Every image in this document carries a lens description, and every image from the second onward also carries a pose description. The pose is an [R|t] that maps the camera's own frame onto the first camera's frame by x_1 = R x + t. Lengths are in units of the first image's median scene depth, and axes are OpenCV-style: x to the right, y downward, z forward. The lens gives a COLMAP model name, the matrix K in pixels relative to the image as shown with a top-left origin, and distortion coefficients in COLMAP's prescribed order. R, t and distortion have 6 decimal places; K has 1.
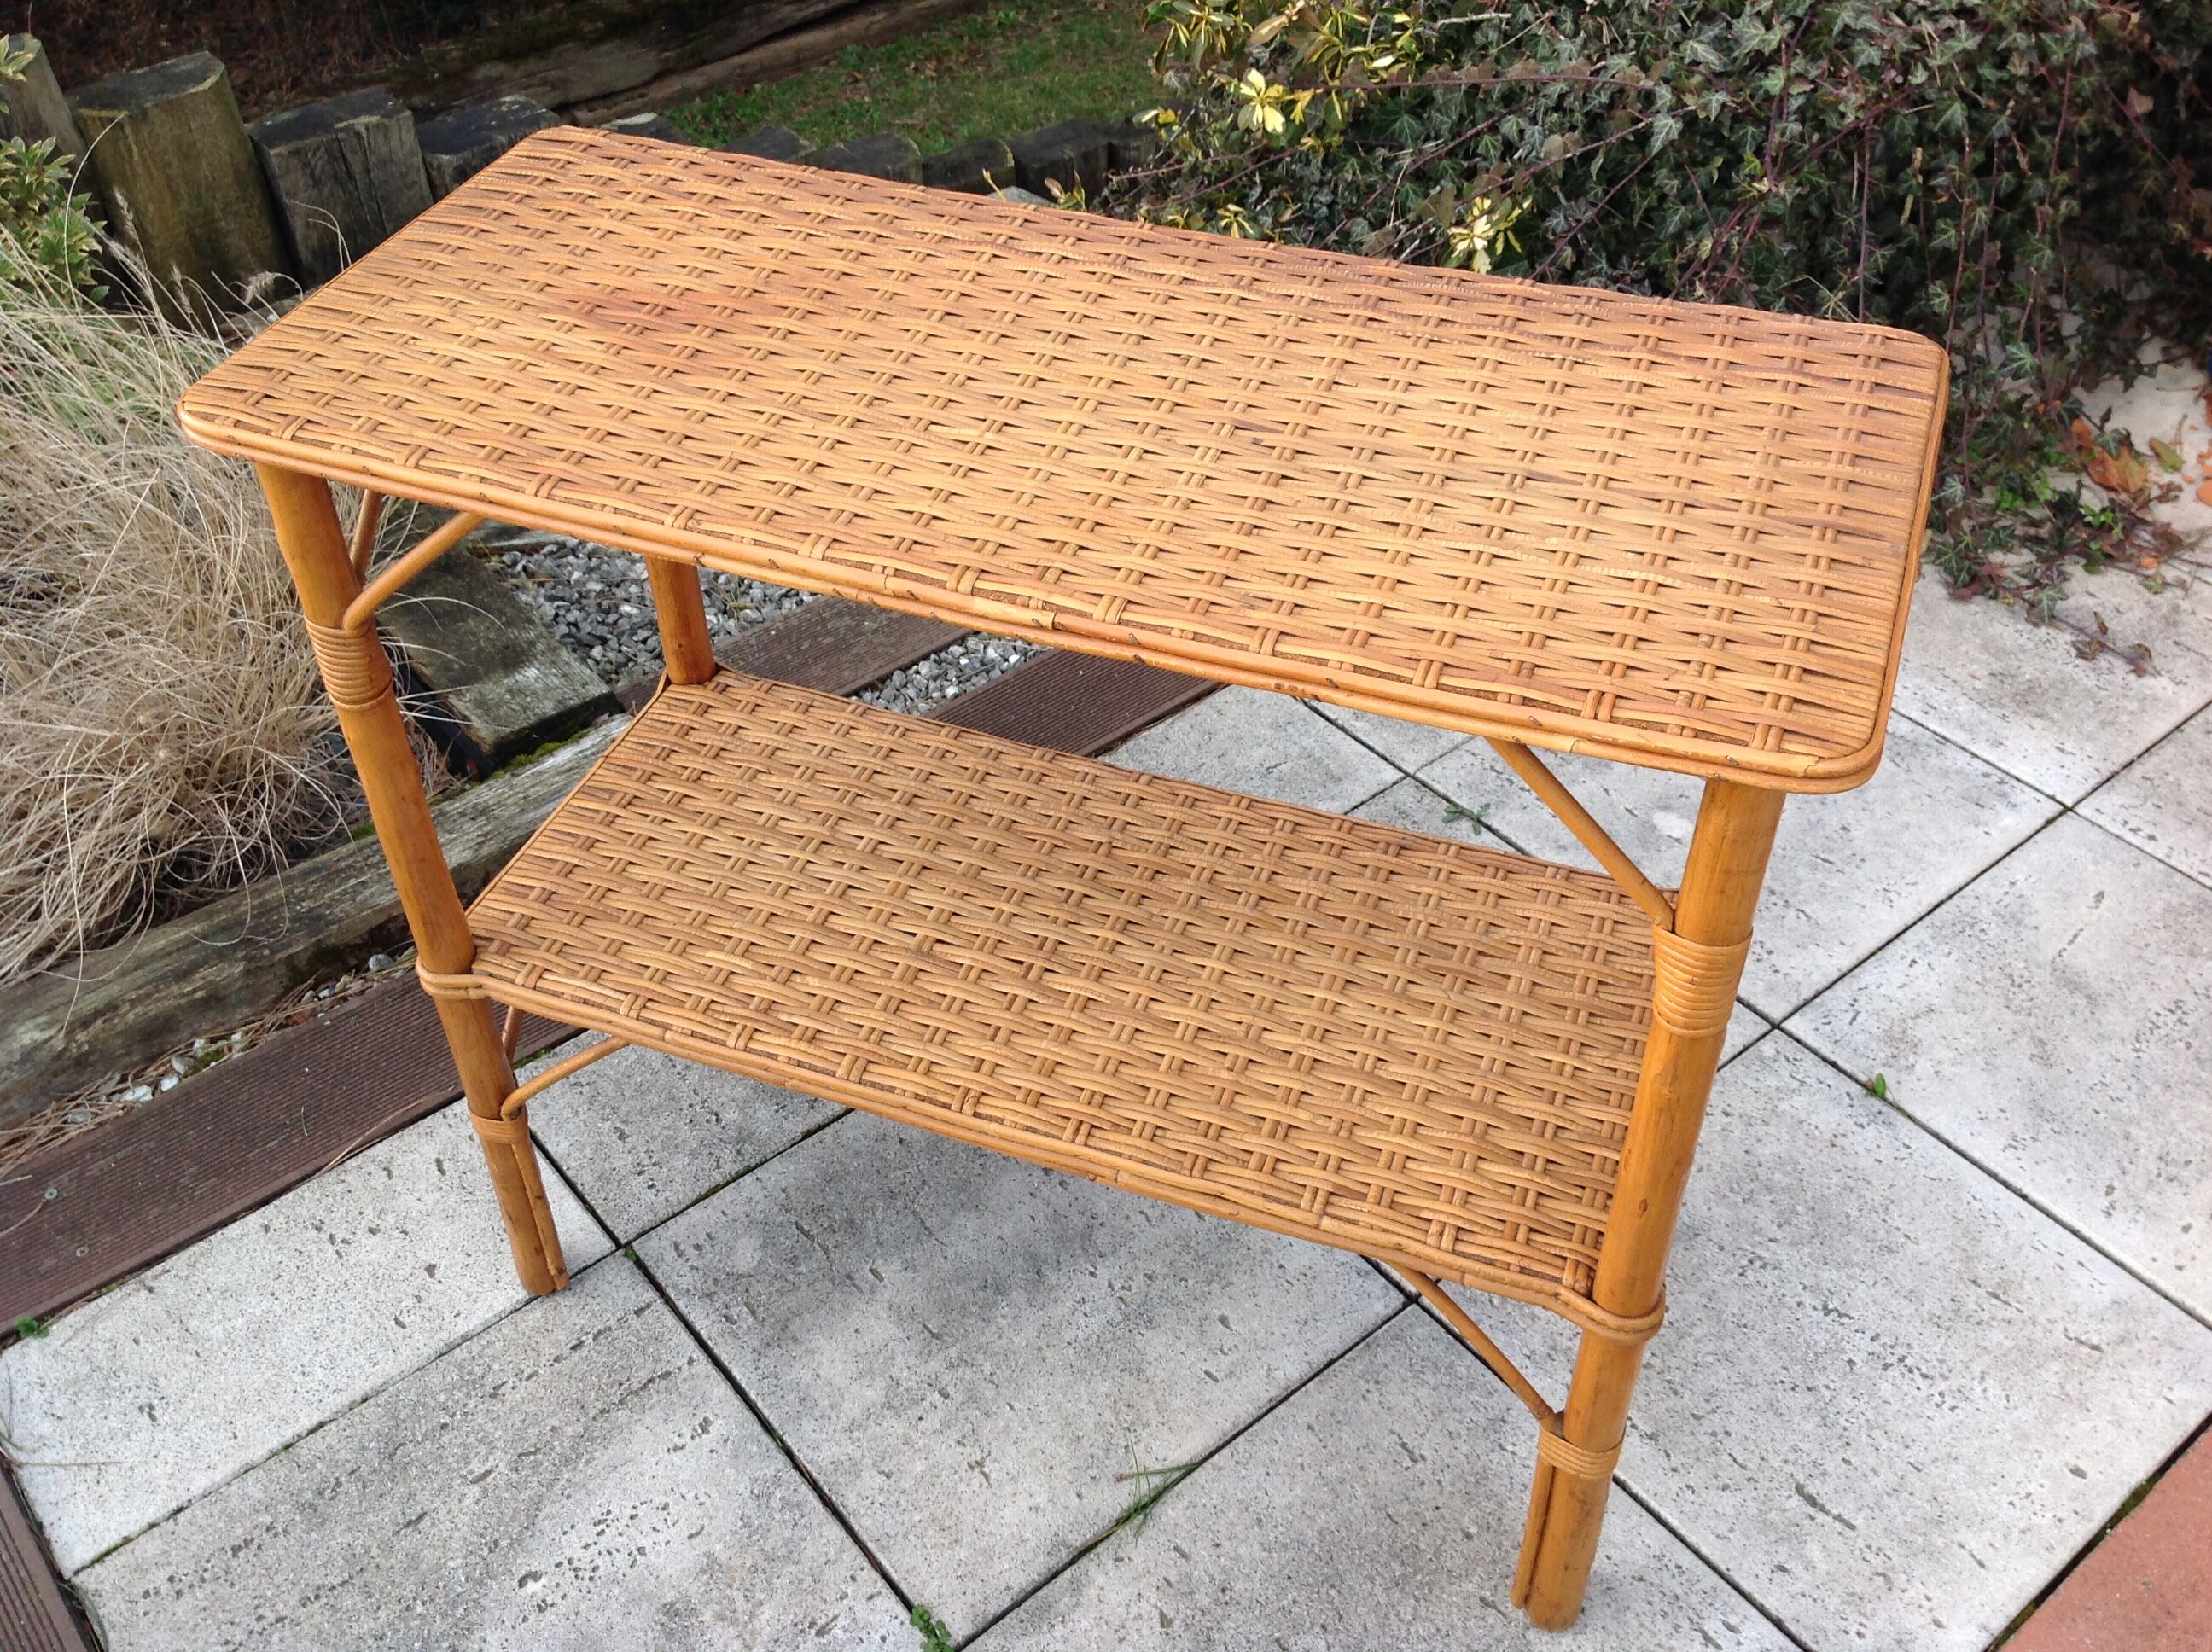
lens RADIAL K [[2120.5, 0, 1110.3], [0, 2120.5, 835.3], [0, 0, 1]] dist [0.006665, 0.000000]
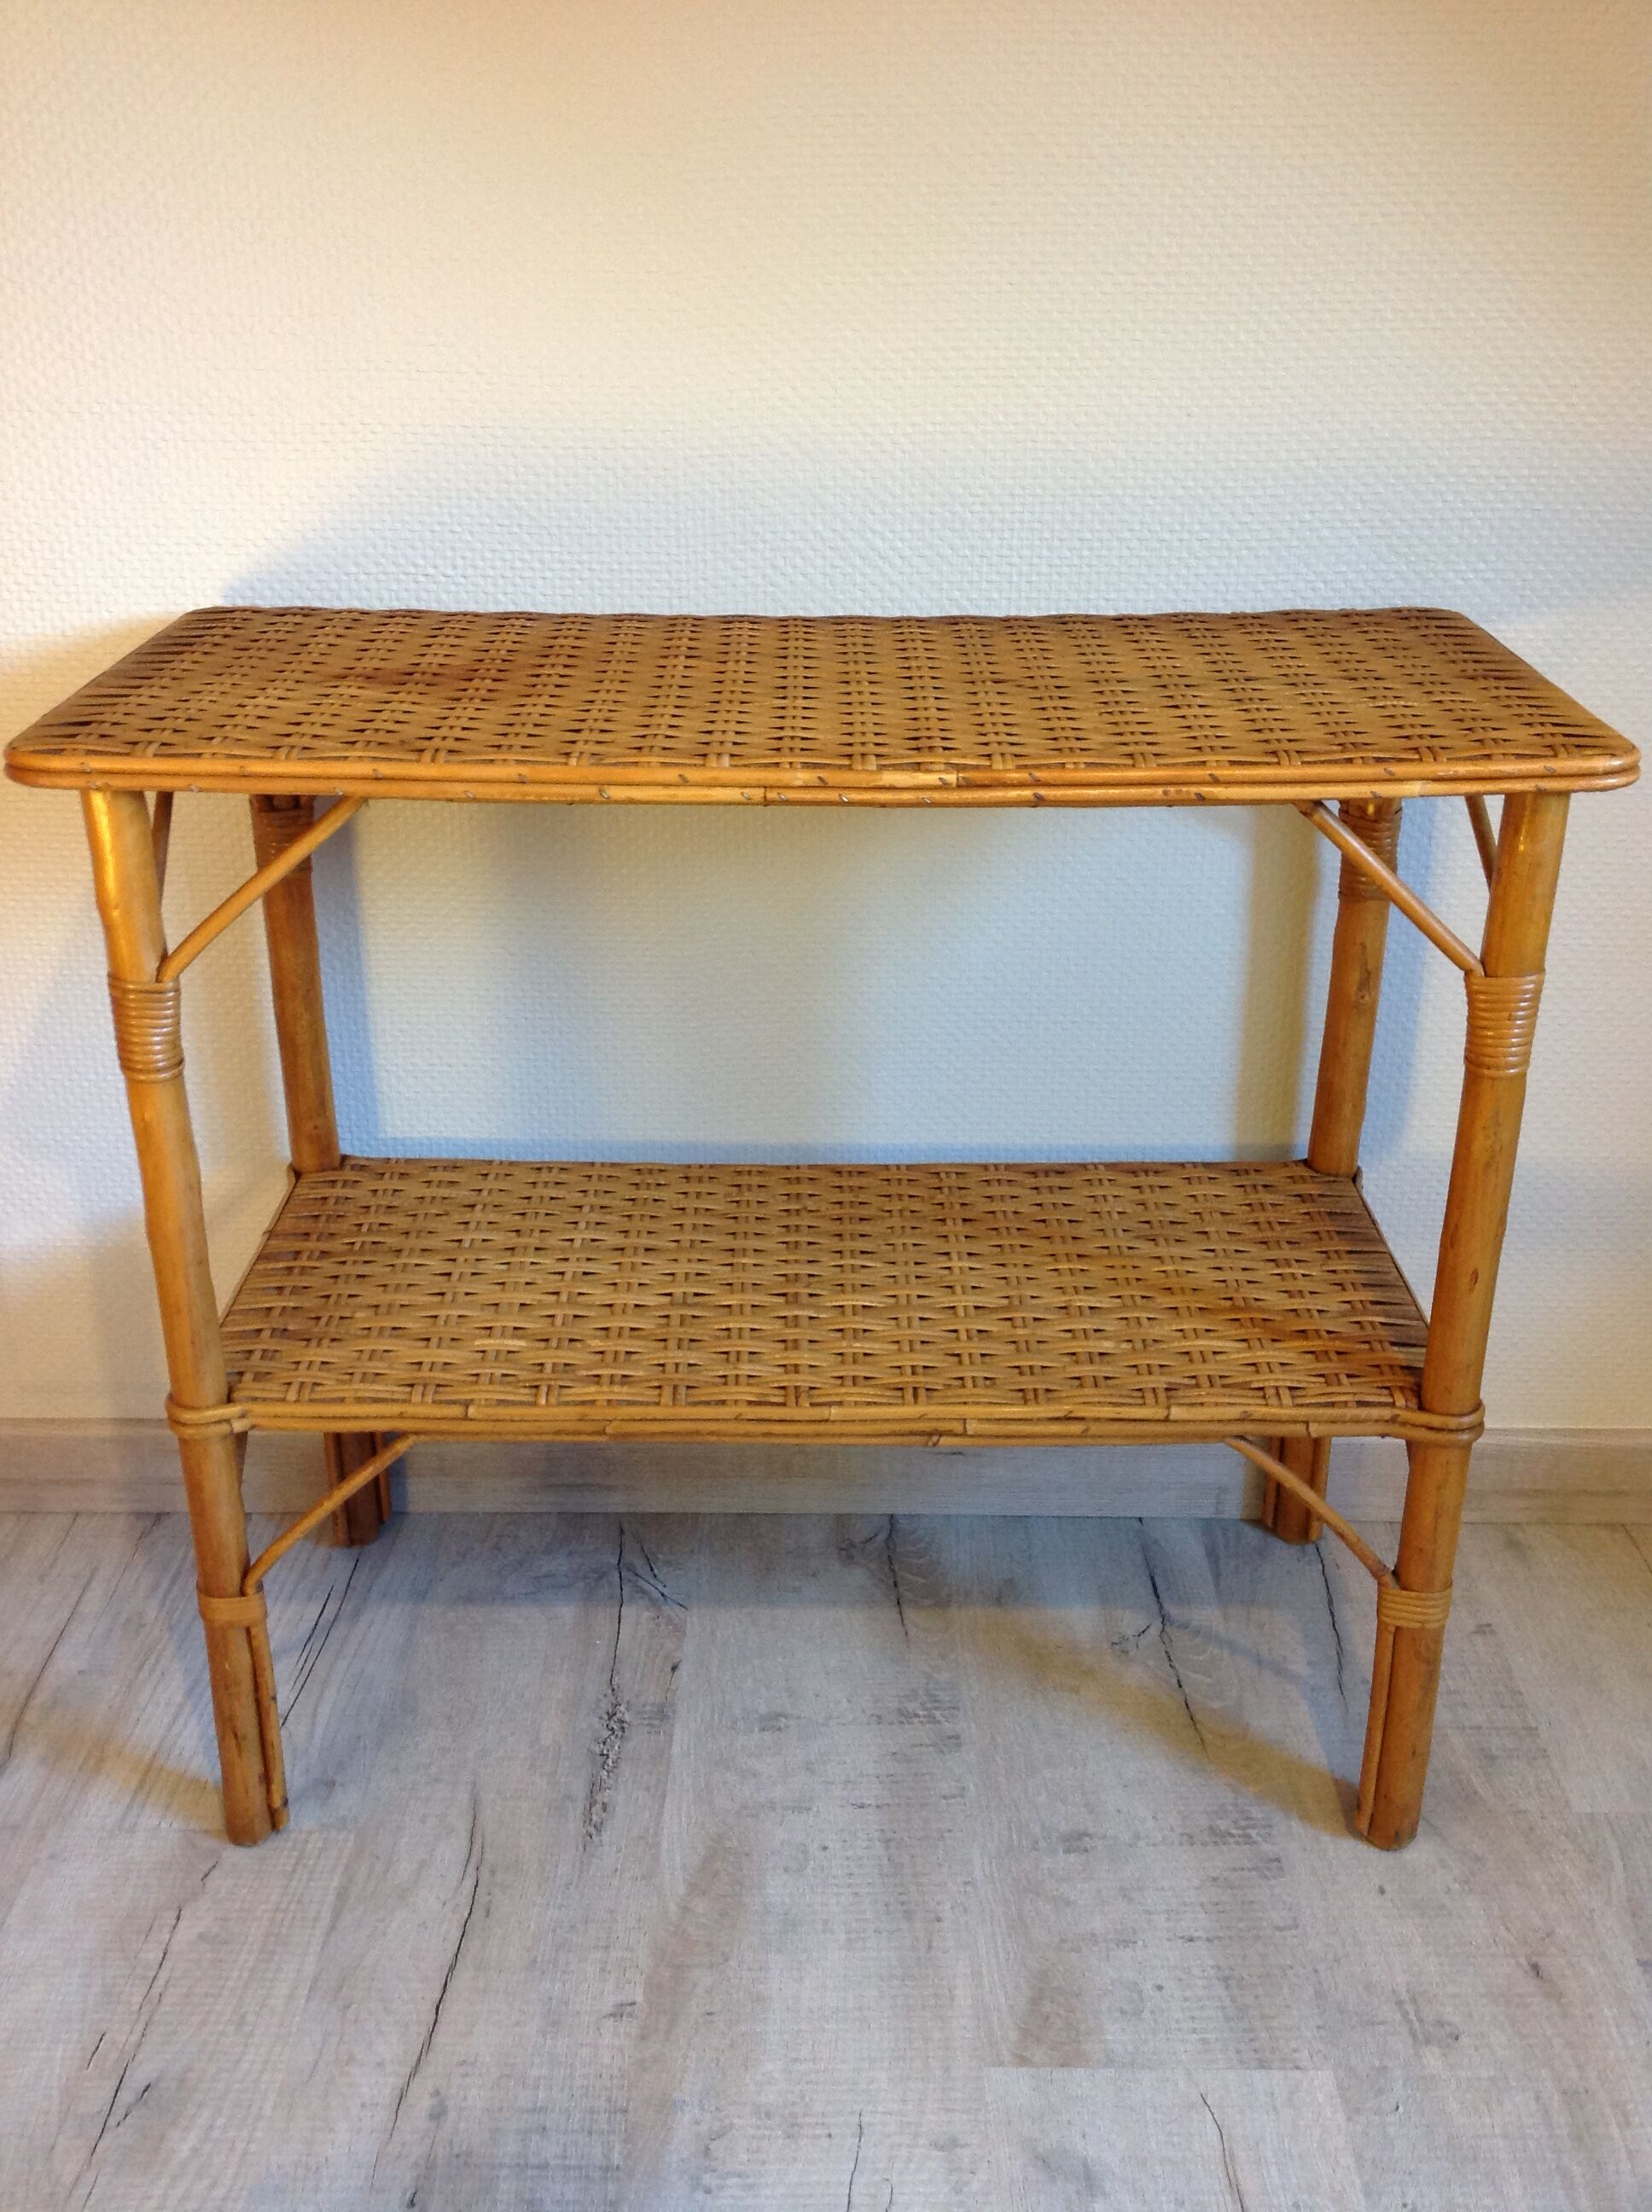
lens RADIAL K [[2120.5, 0, 834.9], [0, 2120.5, 1069.9], [0, 0, 1]] dist [0.006665, 0.000000]
pose [[0.934834, -0.125847, 0.332036, -0.395085], [0.222808, 0.935987, -0.272552, 0.277418], [-0.276482, 0.328772, 0.903032, 0.029588]]
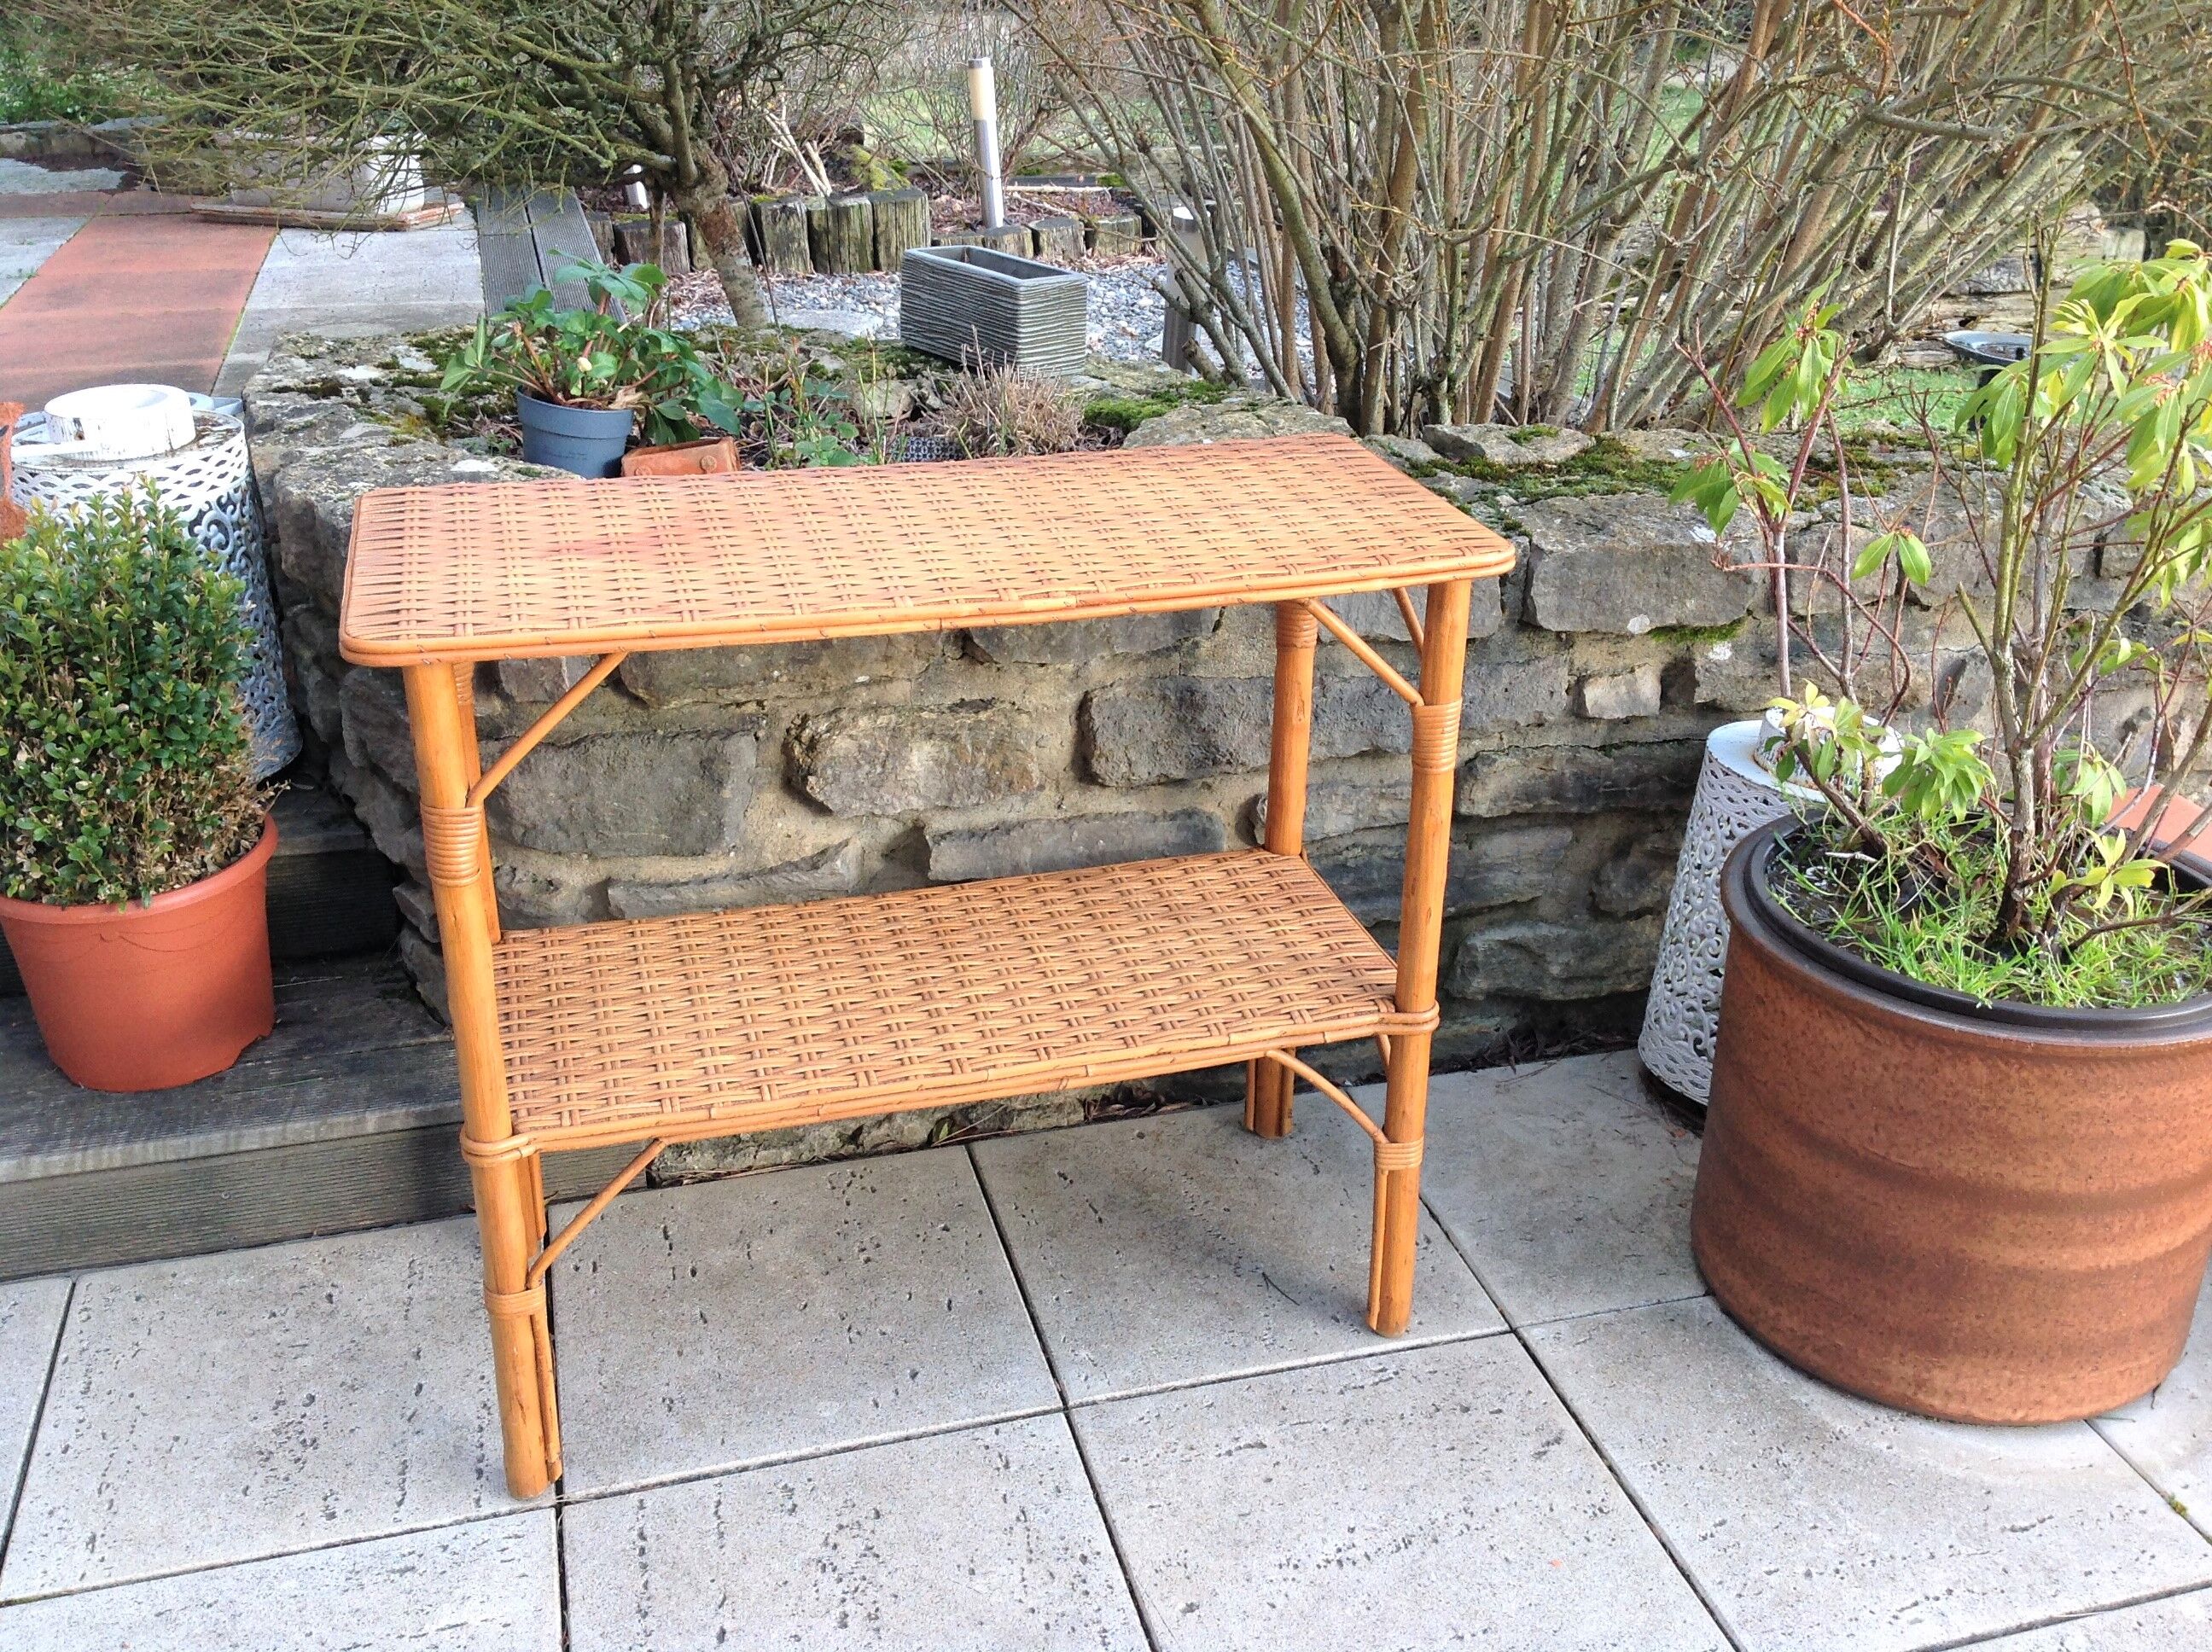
lens RADIAL K [[2120.5, 0, 1151.3], [0, 2120.5, 764.2], [0, 0, 1]] dist [0.006665, 0.000000]
pose [[0.789184, -0.211223, 0.576692, -0.754698], [0.386098, 0.900869, -0.198404, 0.284324], [-0.477616, 0.379237, 0.792503, -0.204480]]
